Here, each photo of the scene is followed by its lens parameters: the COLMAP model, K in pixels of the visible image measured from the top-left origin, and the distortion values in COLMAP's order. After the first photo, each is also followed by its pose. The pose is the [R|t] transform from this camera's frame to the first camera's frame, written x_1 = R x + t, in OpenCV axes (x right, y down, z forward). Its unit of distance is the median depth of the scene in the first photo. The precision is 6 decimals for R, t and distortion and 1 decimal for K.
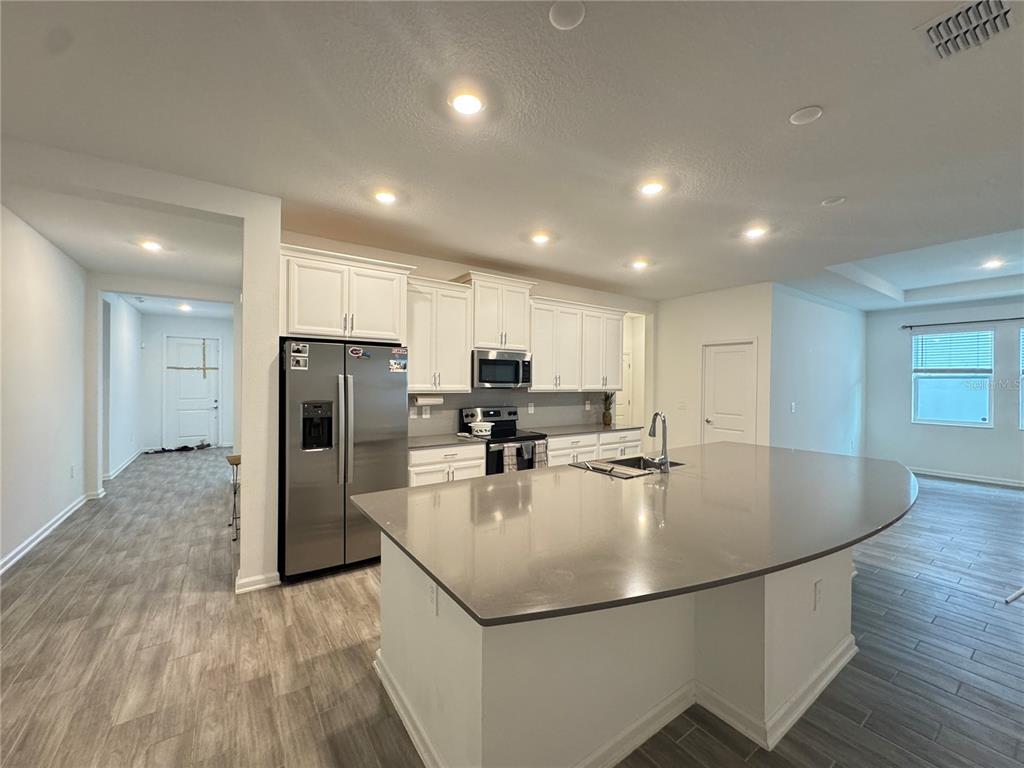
lens RADIAL K [[408.8, 0, 512.8], [0, 408.8, 383.7], [0, 0, 1]] dist [0.001252, 0.000072]
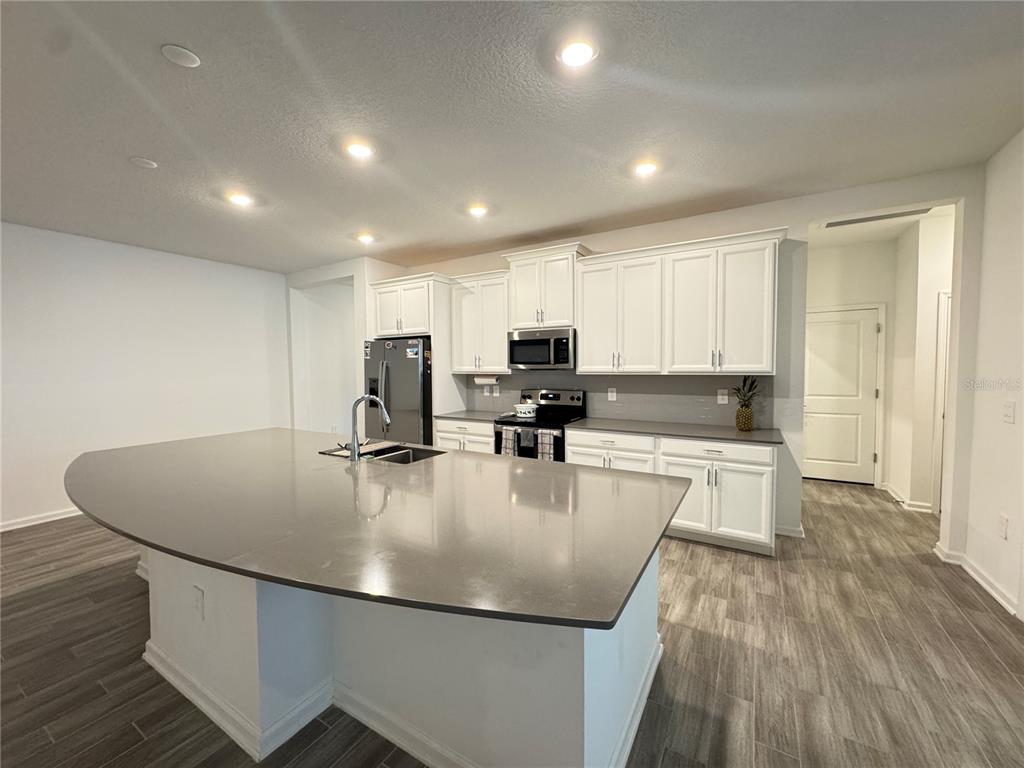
lens RADIAL K [[408.8, 0, 512.4], [0, 408.8, 385.4], [0, 0, 1]] dist [0.001252, 0.000072]
pose [[0.405841, 0.035992, -0.913235, 0.821587], [0.010697, 0.998969, 0.044124, 0.005250], [0.913881, -0.027676, 0.405037, 0.576618]]
